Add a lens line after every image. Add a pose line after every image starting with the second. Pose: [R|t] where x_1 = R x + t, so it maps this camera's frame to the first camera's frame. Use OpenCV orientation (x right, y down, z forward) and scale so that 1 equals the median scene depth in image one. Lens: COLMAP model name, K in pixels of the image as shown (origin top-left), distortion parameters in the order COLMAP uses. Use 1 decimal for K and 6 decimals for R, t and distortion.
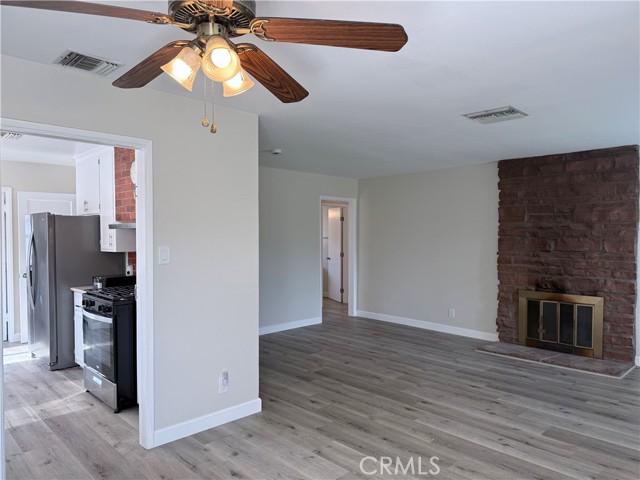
lens RADIAL K [[446.4, 0, 320.3], [0, 446.4, 242.9], [0, 0, 1]] dist [0.050346, -0.082340]
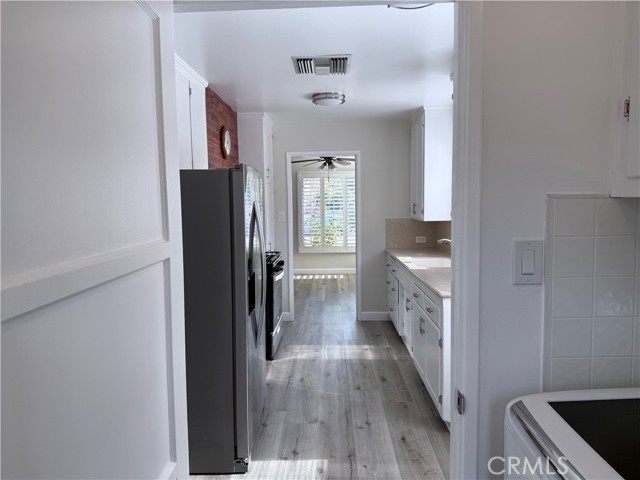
lens RADIAL K [[446.4, 0, 320.3], [0, 446.4, 242.9], [0, 0, 1]] dist [0.050346, -0.082340]
pose [[-0.690316, -0.058375, 0.721149, -1.049692], [0.031223, 0.993408, 0.110301, -0.041447], [-0.722834, 0.098659, -0.683943, 1.266008]]
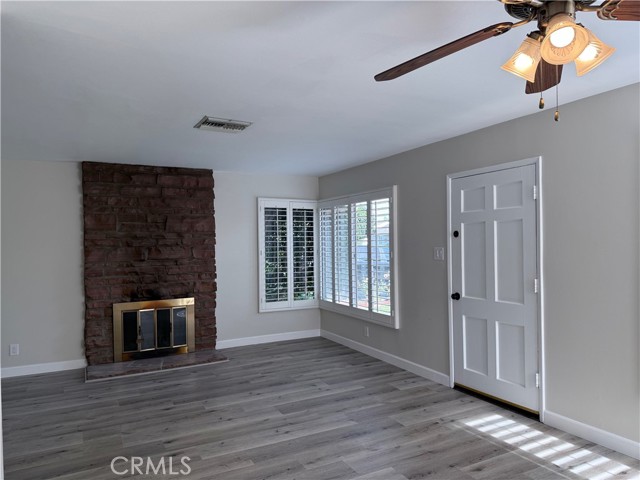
lens RADIAL K [[448.5, 0, 315.4], [0, 448.5, 242.1], [0, 0, 1]] dist [0.055202, -0.080250]
pose [[0.292185, -0.010246, 0.956307, -0.373379], [0.037623, 0.999292, -0.000788, -0.007548], [-0.955622, 0.036209, 0.292363, 0.356855]]
